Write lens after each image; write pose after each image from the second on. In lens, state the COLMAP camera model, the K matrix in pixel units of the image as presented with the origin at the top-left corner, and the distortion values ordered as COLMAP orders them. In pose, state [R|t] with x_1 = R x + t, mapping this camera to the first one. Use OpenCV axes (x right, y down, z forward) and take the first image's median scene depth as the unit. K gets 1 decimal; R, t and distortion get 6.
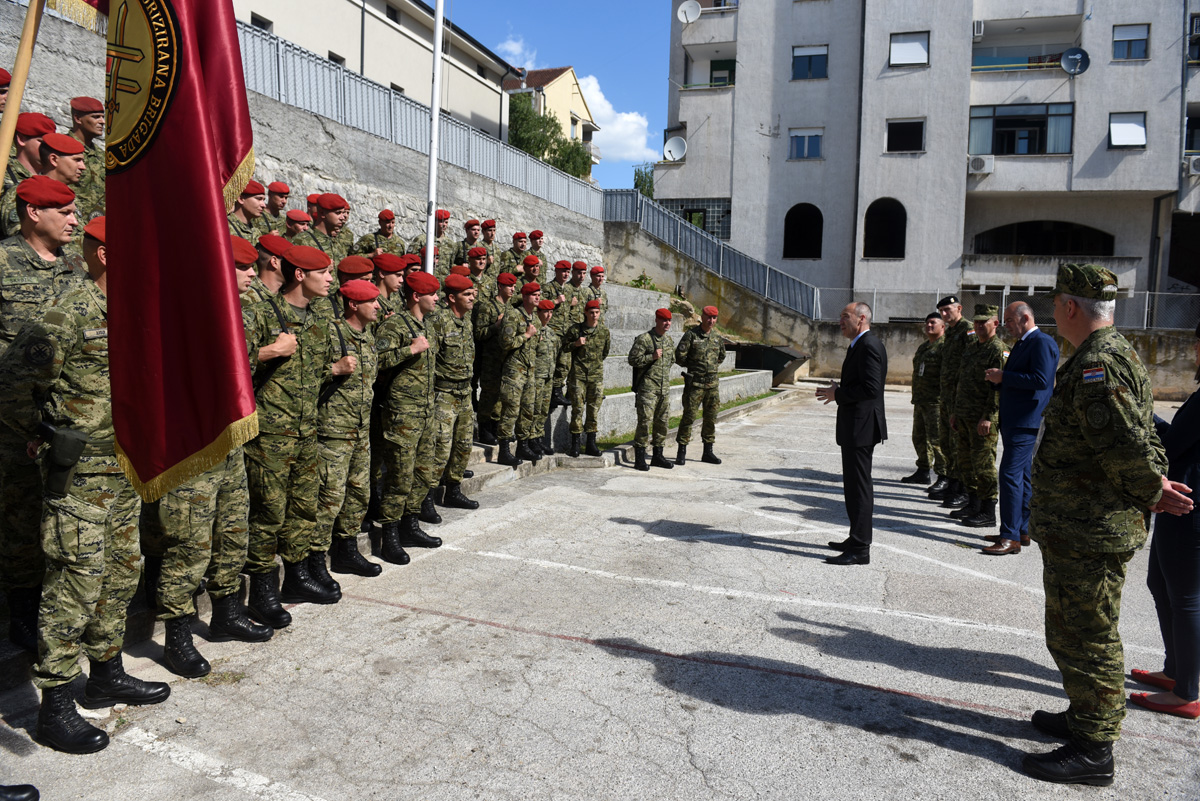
lens RADIAL K [[812.6, 0, 600.0], [0, 812.6, 400.5], [0, 0, 1]] dist [-0.051454, -0.003629]
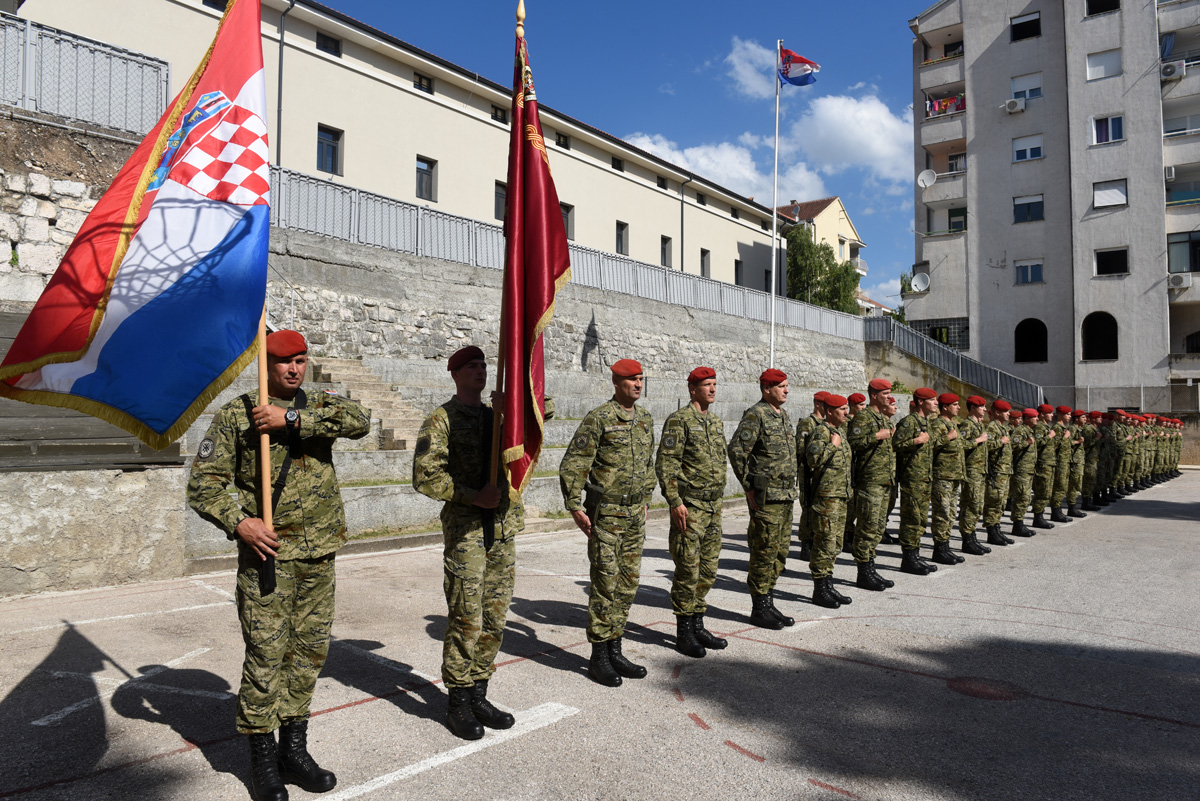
lens RADIAL K [[812.6, 0, 600.0], [0, 812.6, 400.5], [0, 0, 1]] dist [-0.051454, -0.003629]
pose [[0.944582, -0.030988, -0.326810, 0.025533], [-0.007574, 0.993212, -0.116068, 0.031021], [0.328189, 0.112111, 0.937936, -0.375218]]
